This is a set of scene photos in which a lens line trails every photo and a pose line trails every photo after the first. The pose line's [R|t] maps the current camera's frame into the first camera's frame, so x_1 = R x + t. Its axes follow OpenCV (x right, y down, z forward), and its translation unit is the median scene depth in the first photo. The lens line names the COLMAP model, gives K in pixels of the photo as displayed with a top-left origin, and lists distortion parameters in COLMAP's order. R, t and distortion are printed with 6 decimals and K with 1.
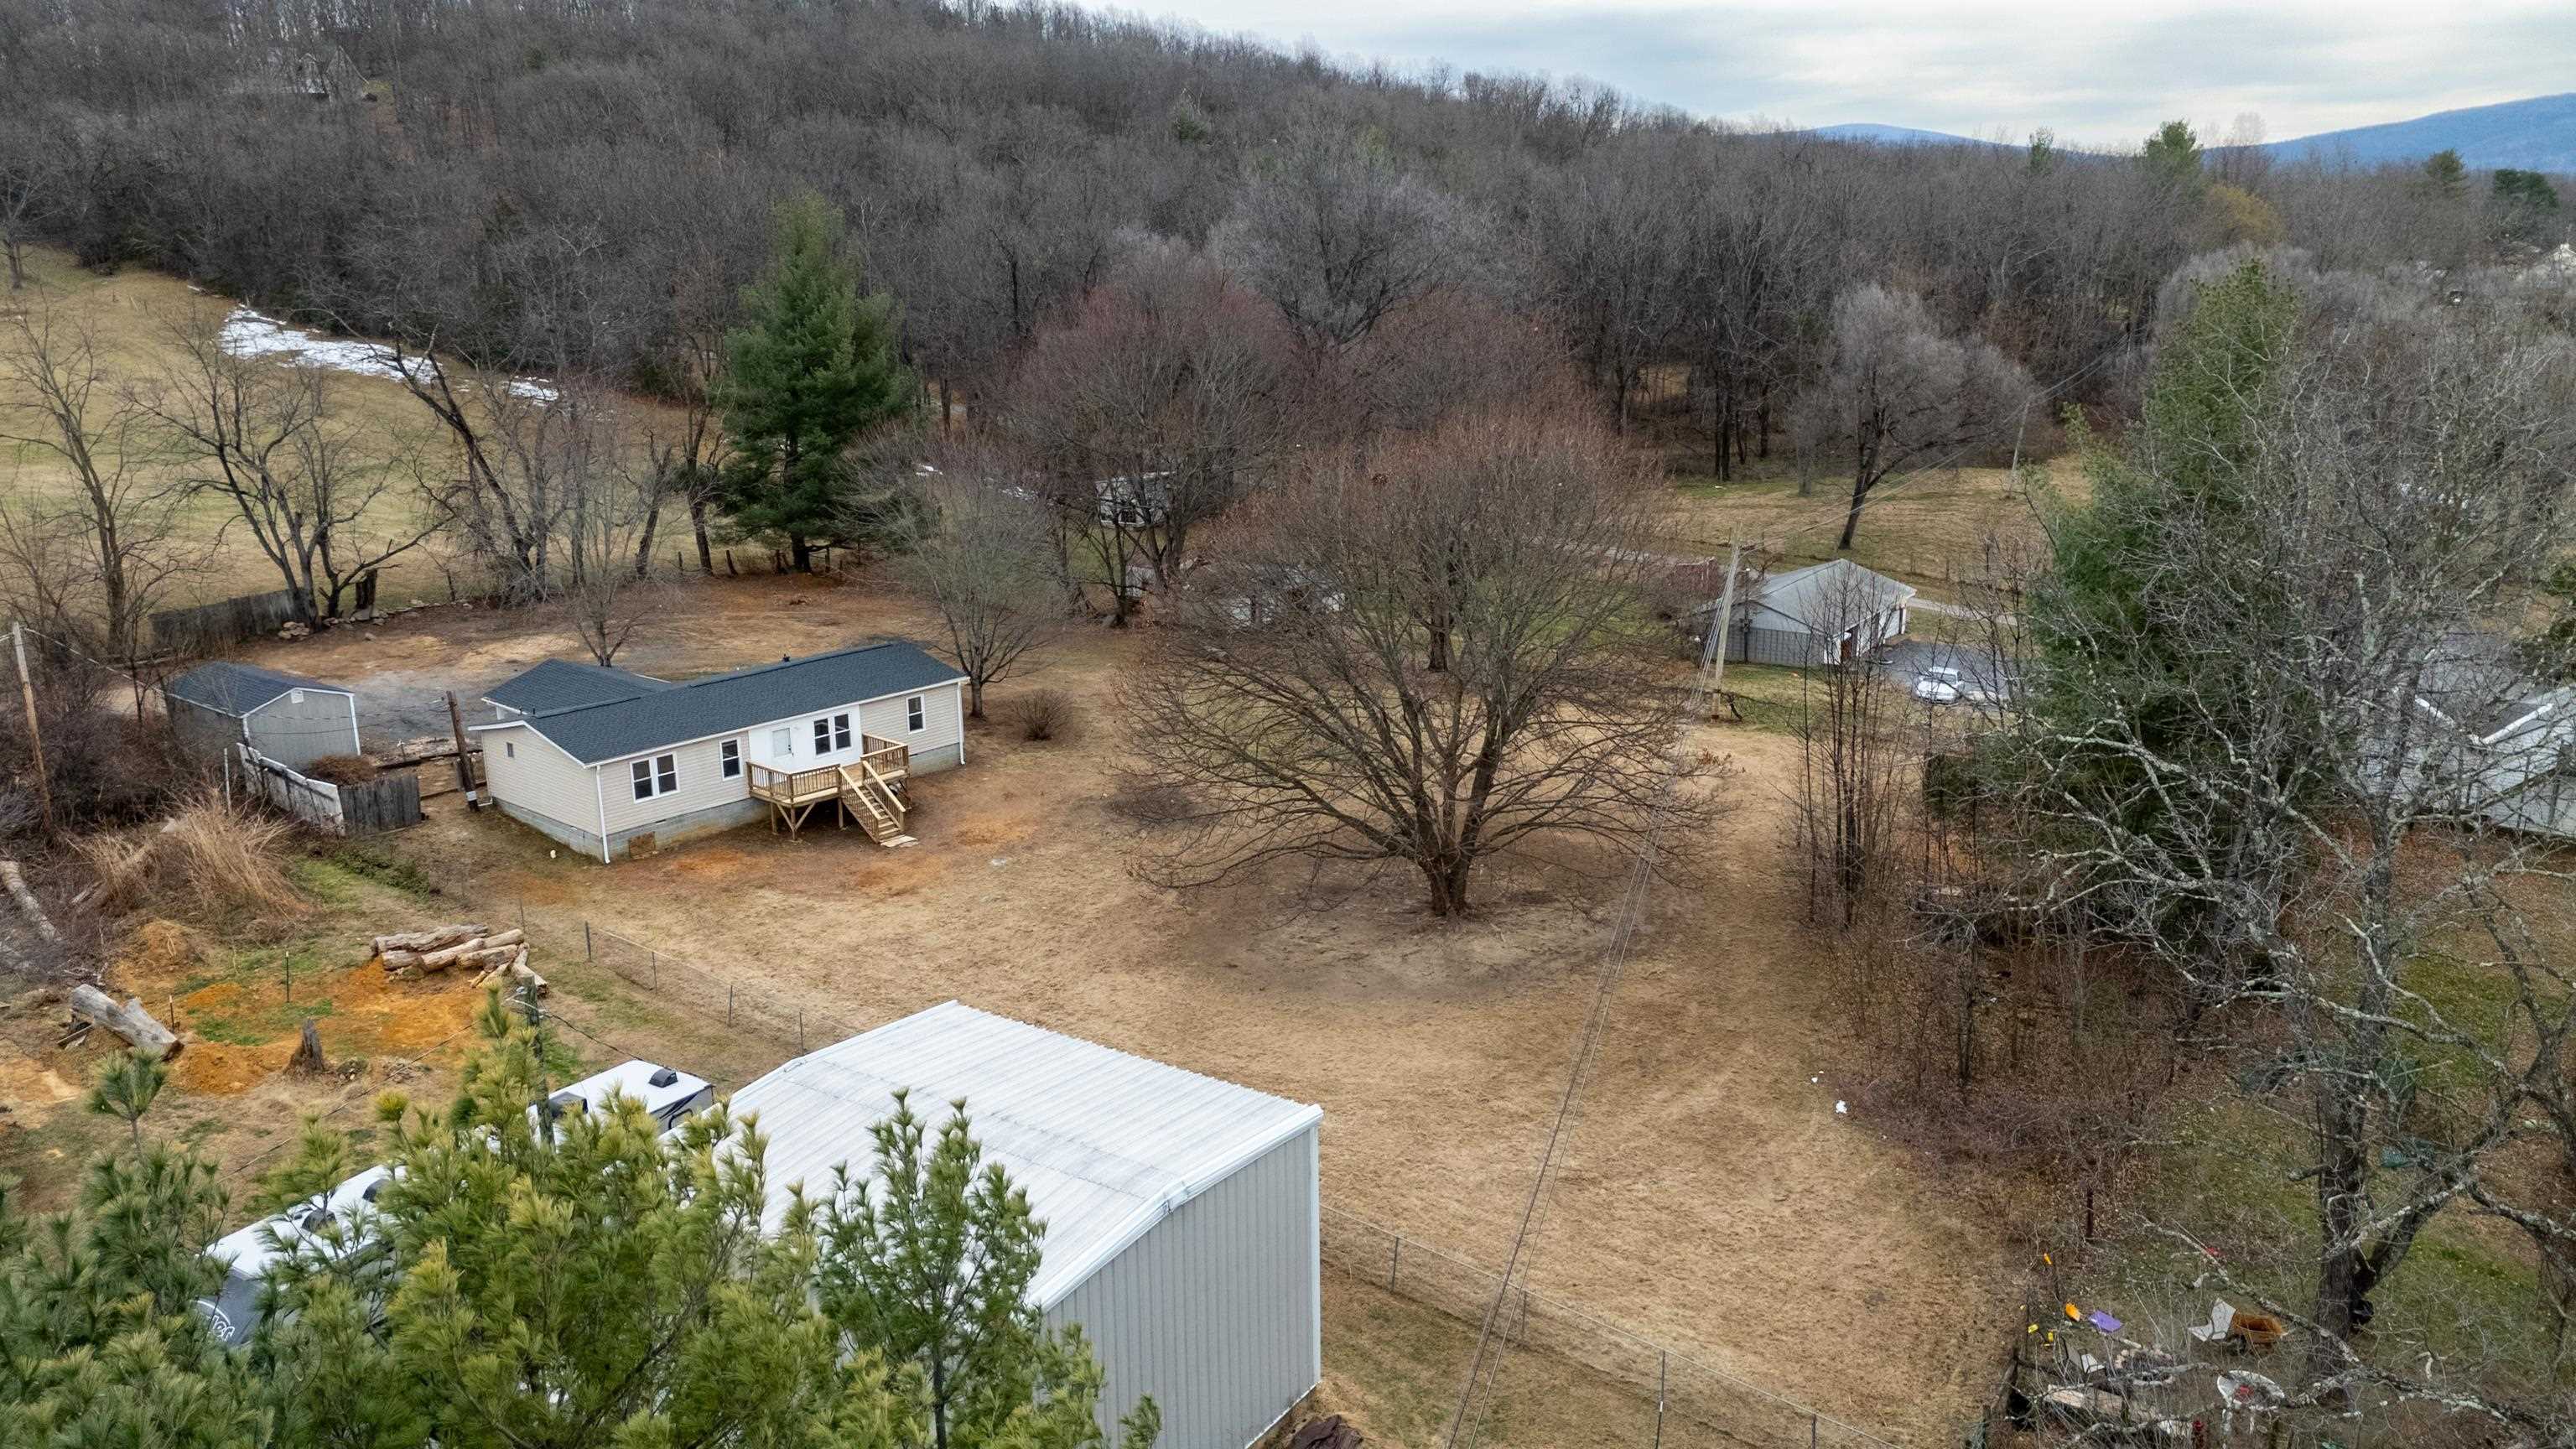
lens RADIAL K [[1933.0, 0, 1287.4], [0, 1933.0, 723.8], [0, 0, 1]] dist [0.034104, -0.001871]
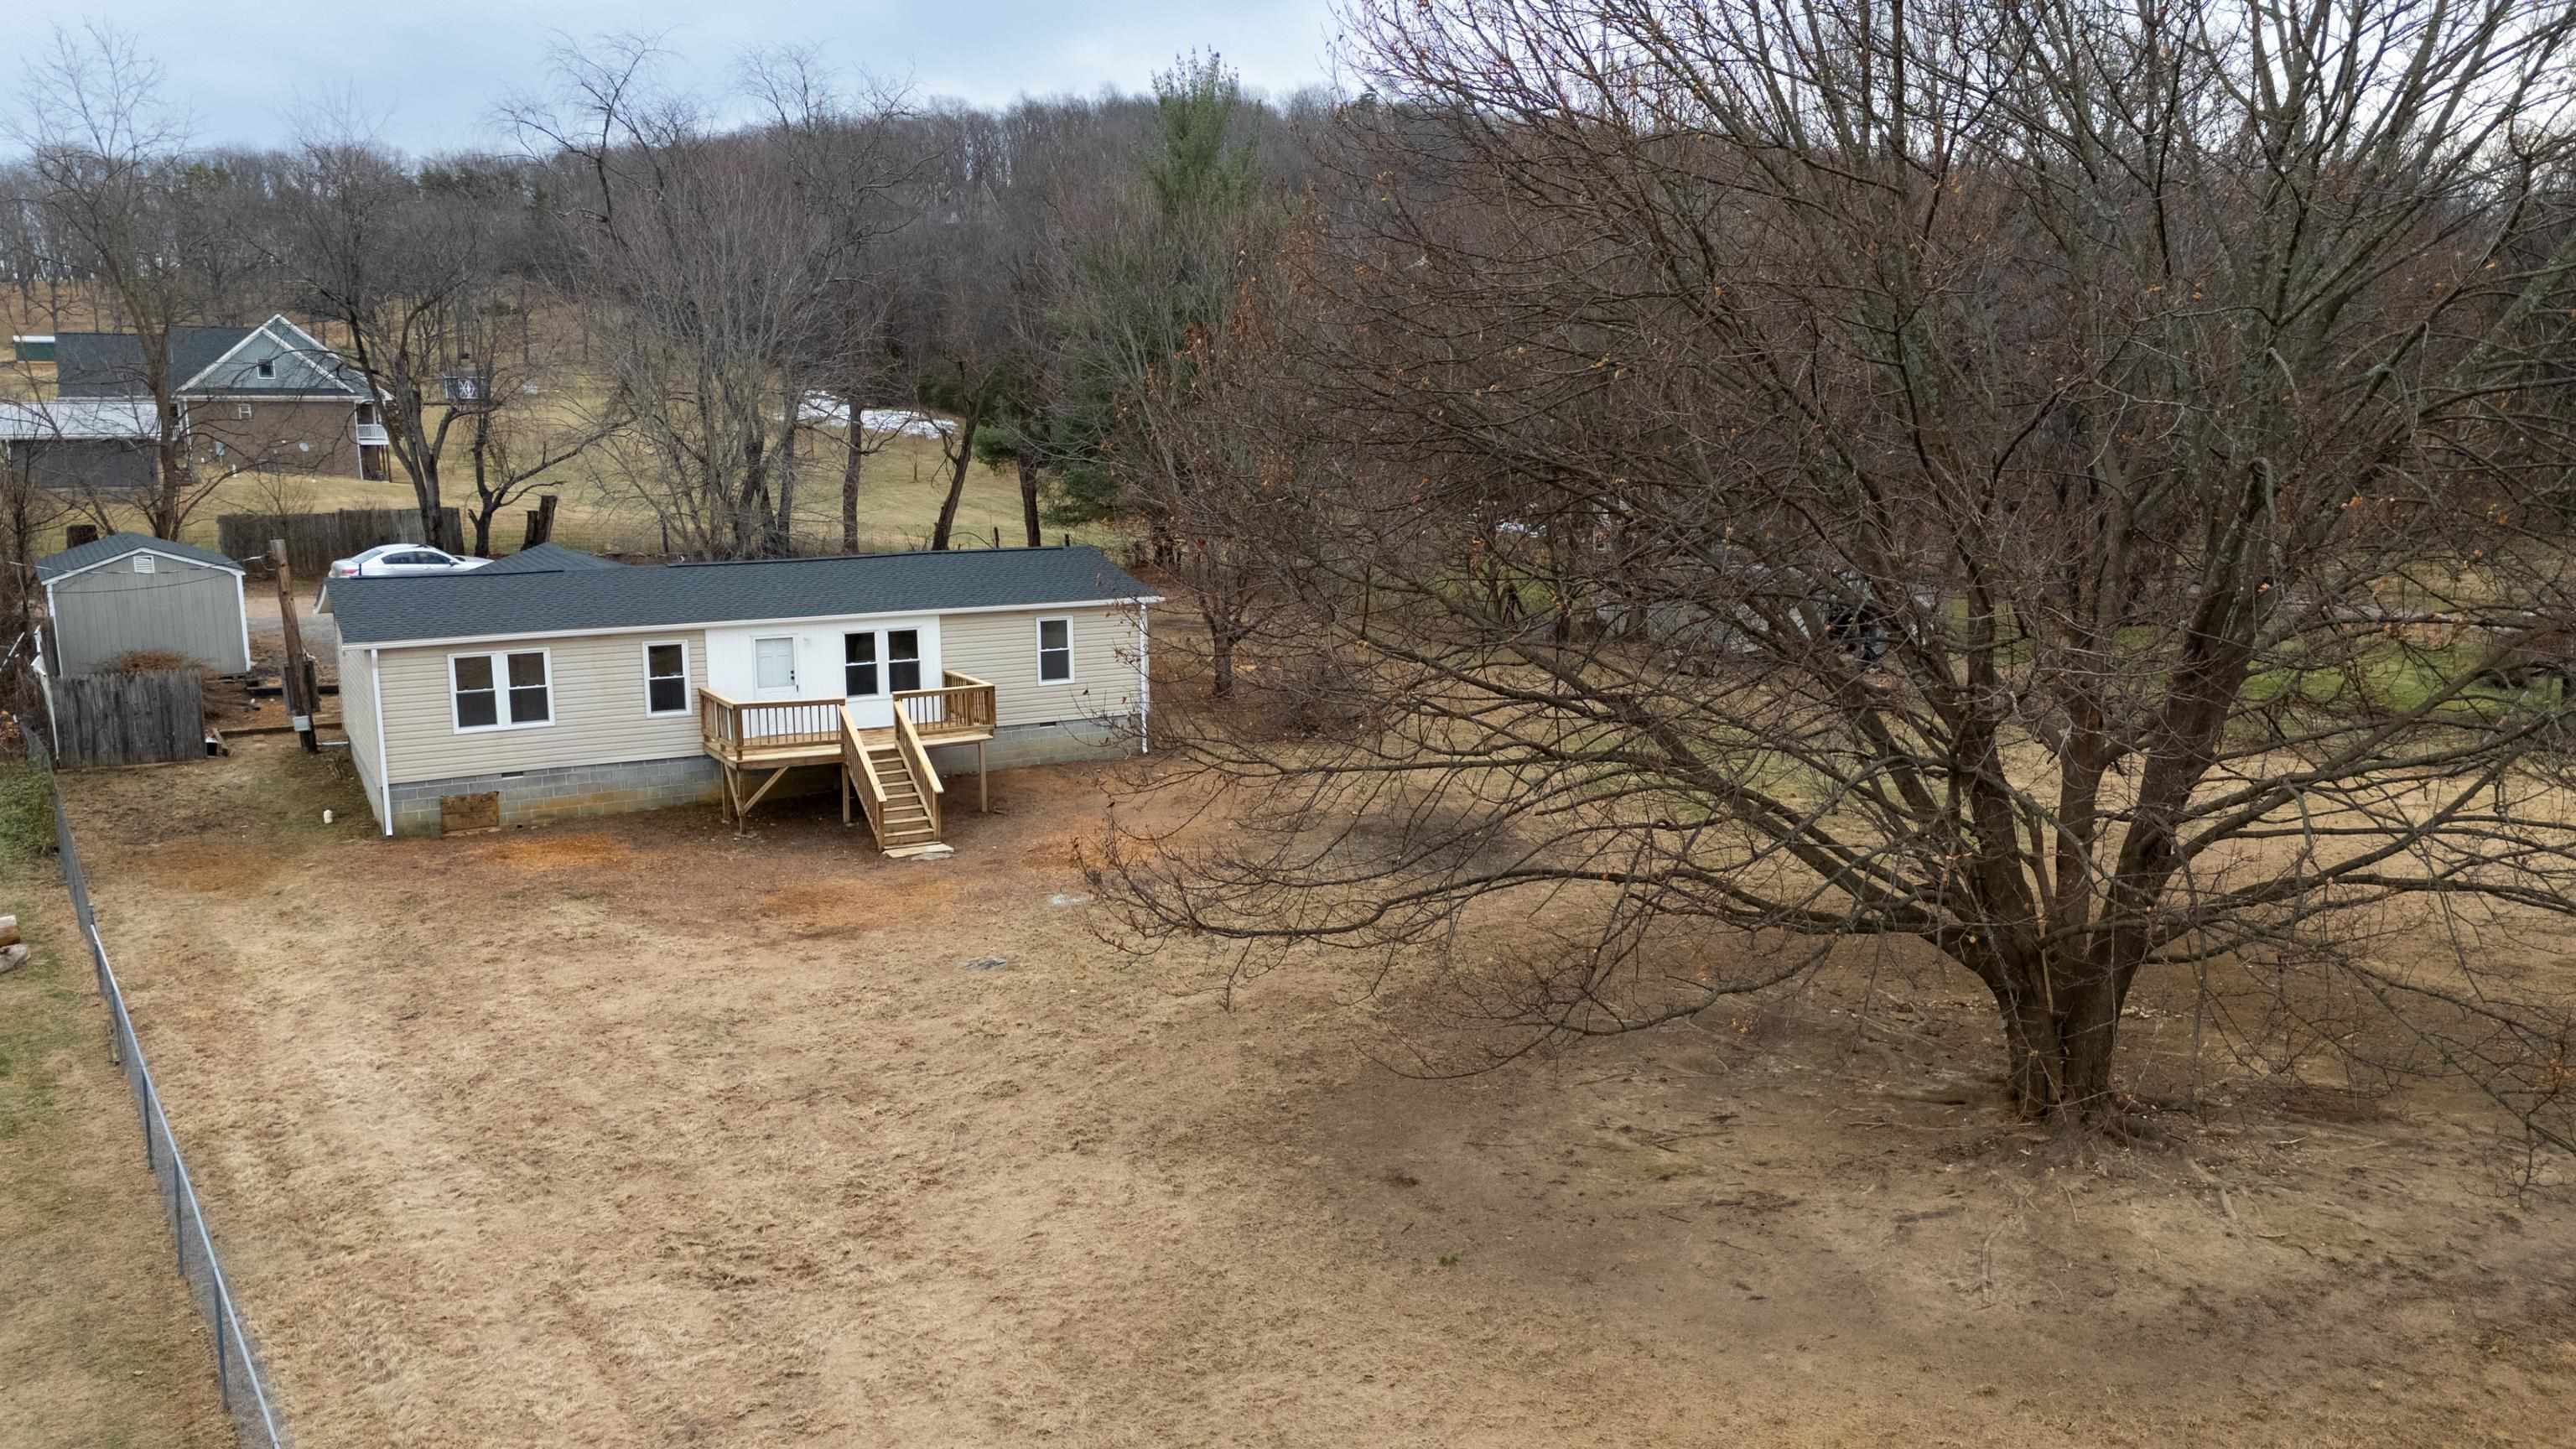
lens RADIAL K [[1933.0, 0, 1287.7], [0, 1933.0, 734.3], [0, 0, 1]] dist [0.034104, -0.001871]
pose [[0.949133, 0.059463, -0.309209, 0.050680], [-0.086275, 0.993537, -0.073759, 0.061222], [0.302824, 0.096684, 0.948129, 0.555703]]
